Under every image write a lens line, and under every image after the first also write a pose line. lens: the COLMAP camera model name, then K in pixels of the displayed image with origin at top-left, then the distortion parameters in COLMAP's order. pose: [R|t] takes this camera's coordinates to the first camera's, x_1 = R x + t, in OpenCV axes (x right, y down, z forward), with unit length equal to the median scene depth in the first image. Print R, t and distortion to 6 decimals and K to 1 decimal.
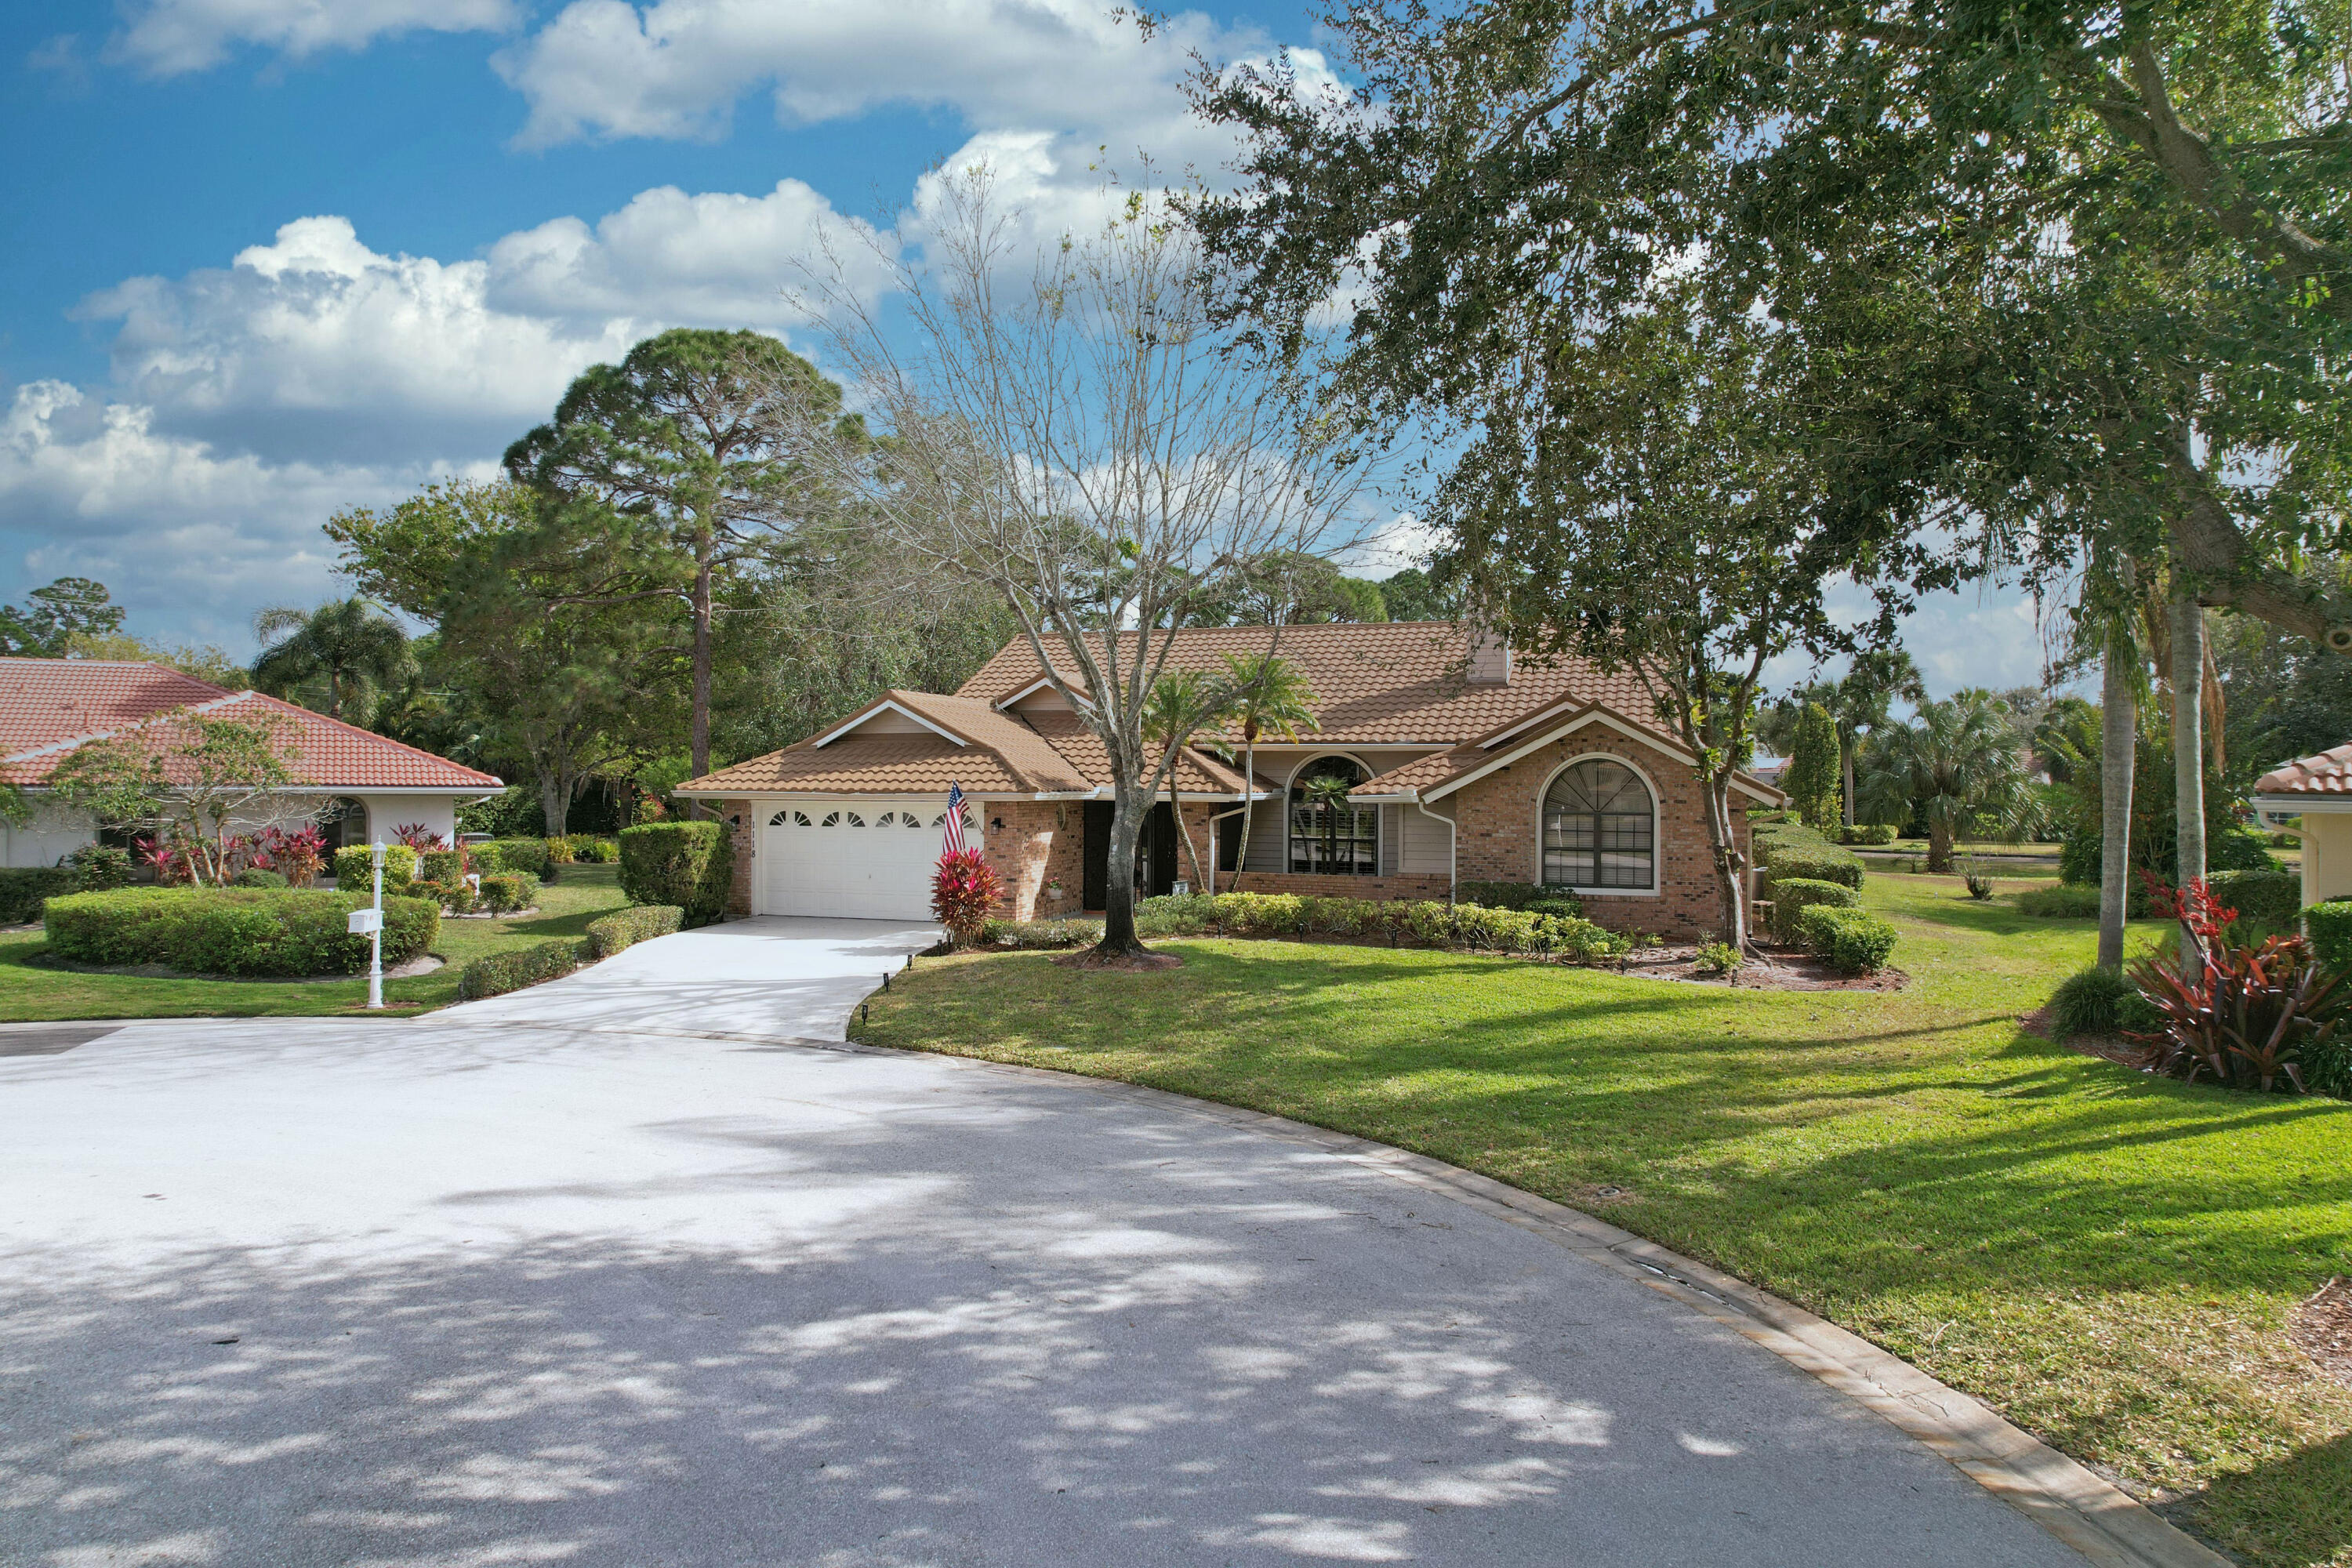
lens RADIAL K [[1509.1, 0, 1176.0], [0, 1509.1, 784.0], [0, 0, 1]] dist [-0.089751, 0.083356]
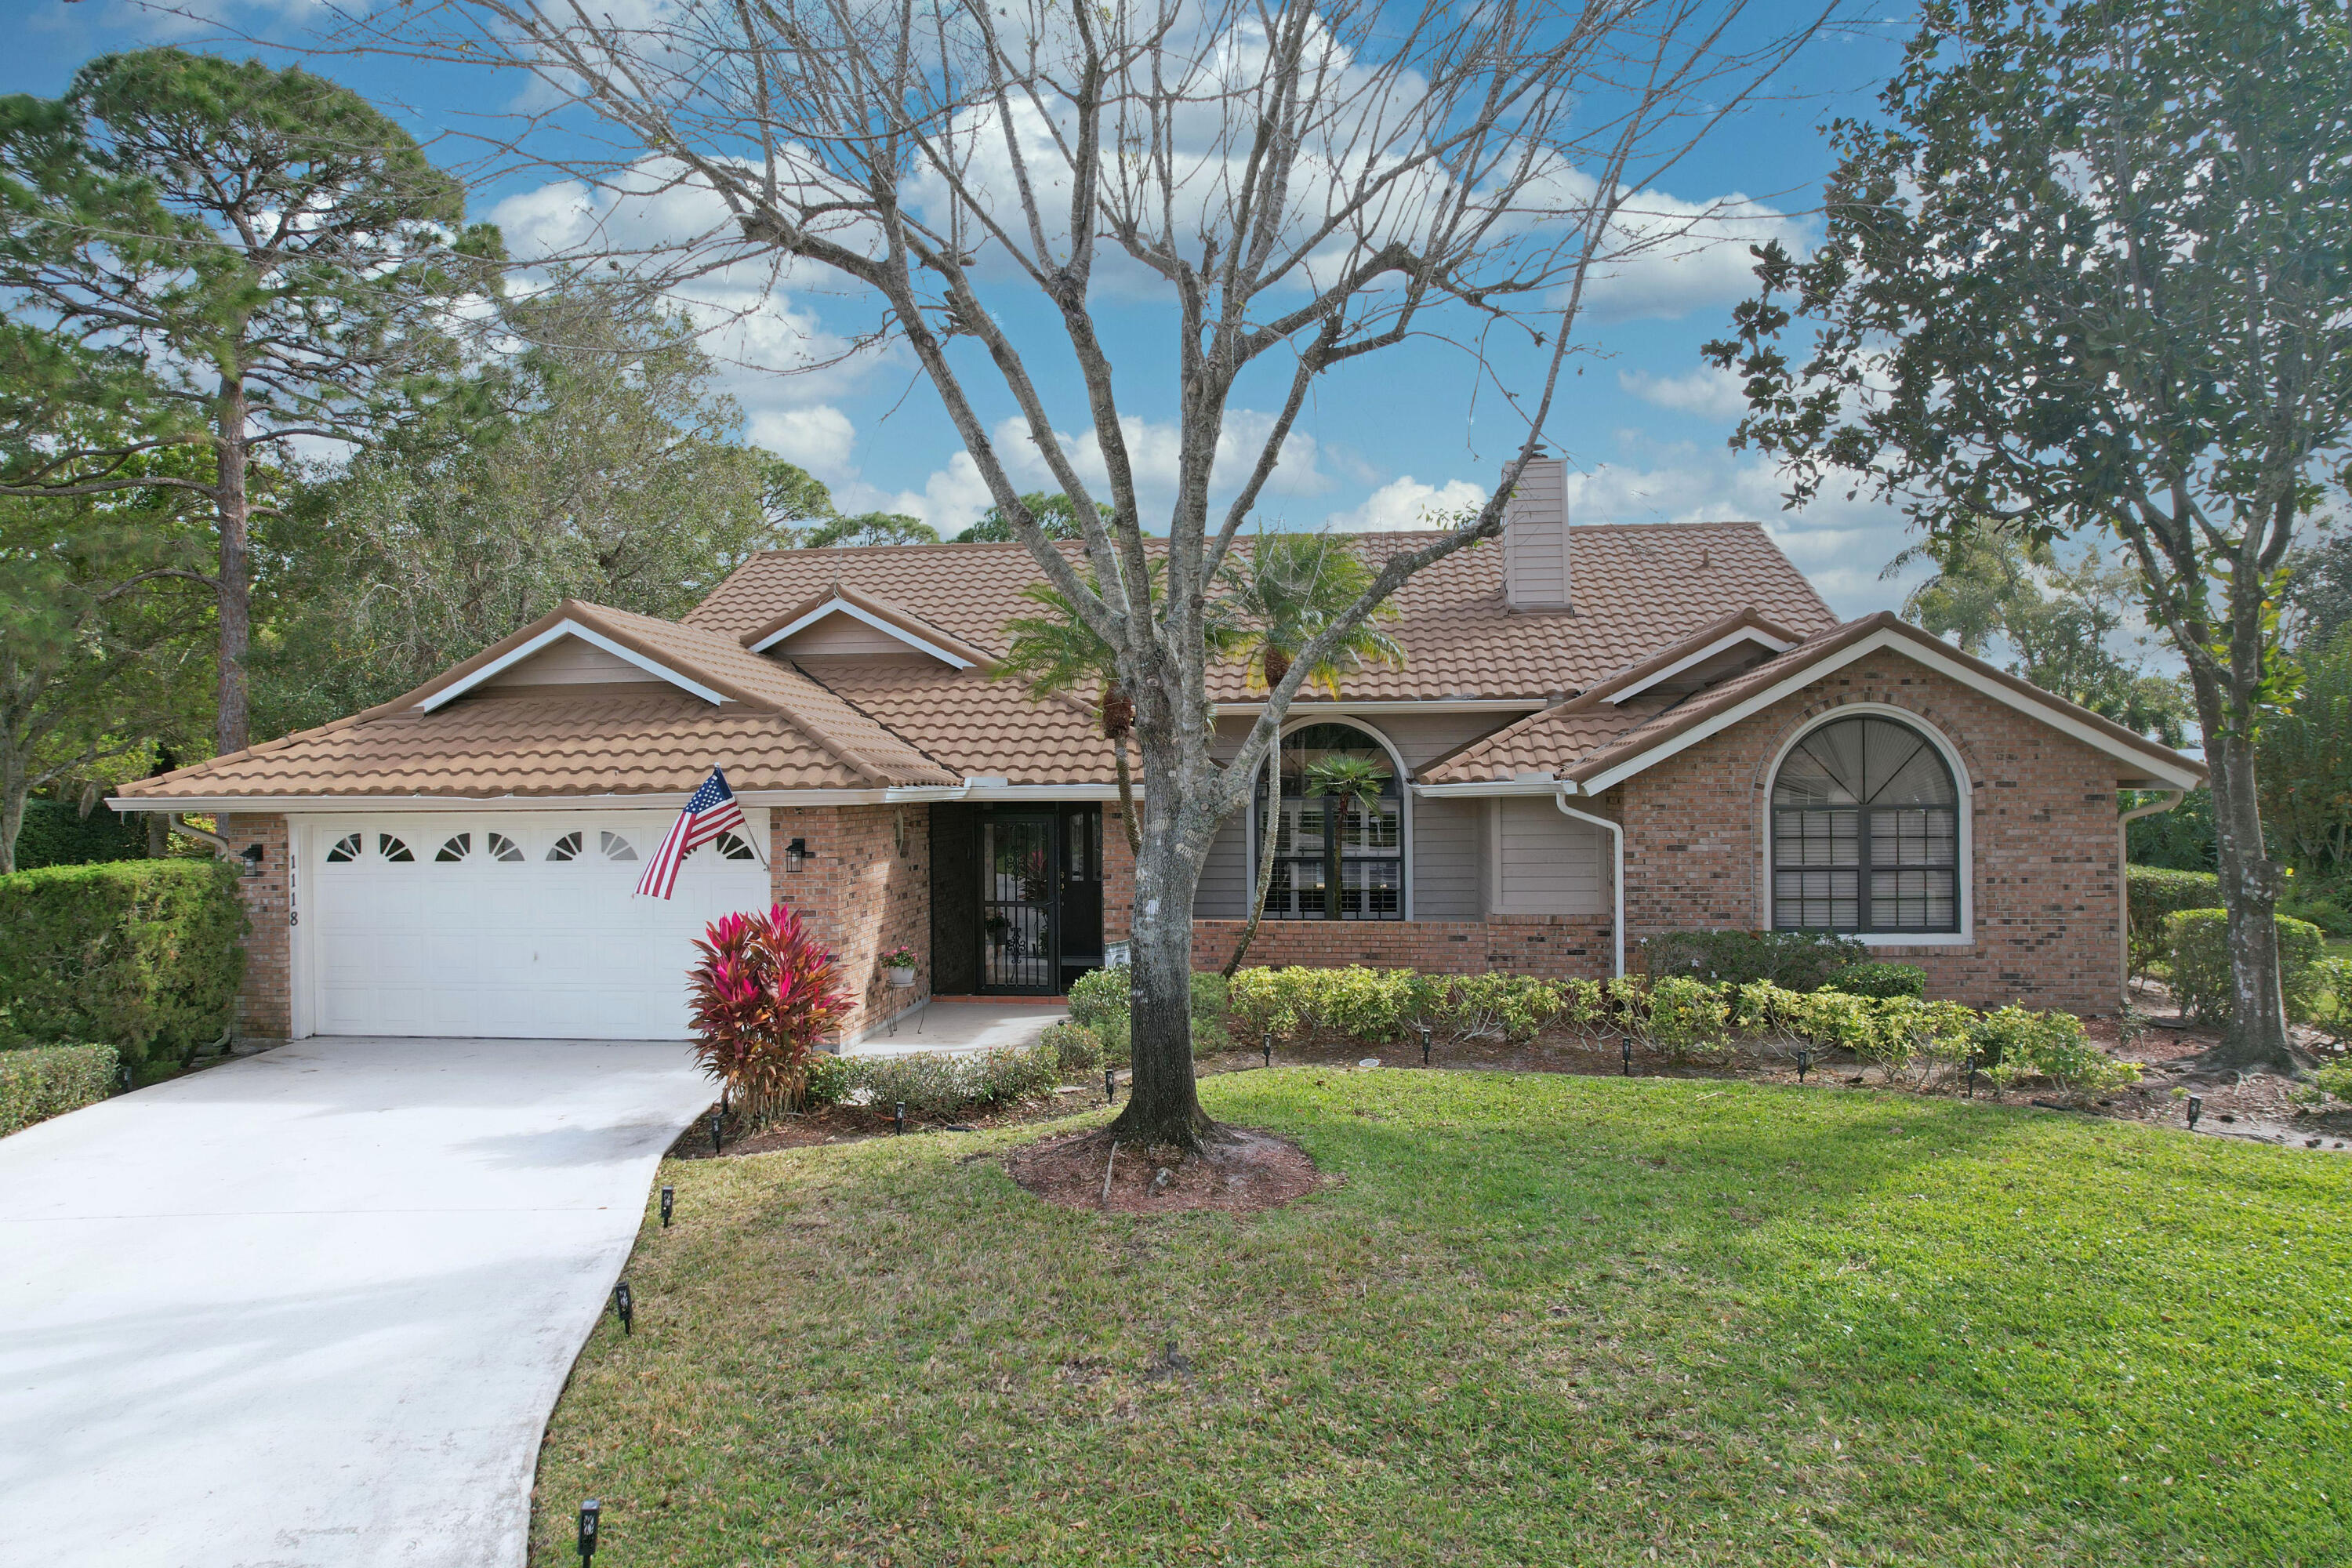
lens RADIAL K [[1509.1, 0, 1176.0], [0, 1509.1, 784.0], [0, 0, 1]] dist [-0.089751, 0.083356]
pose [[0.974682, -0.015606, 0.223049, -0.104849], [0.015964, 0.999873, 0.000199, 0.005665], [-0.223024, 0.003367, 0.974807, 0.463149]]
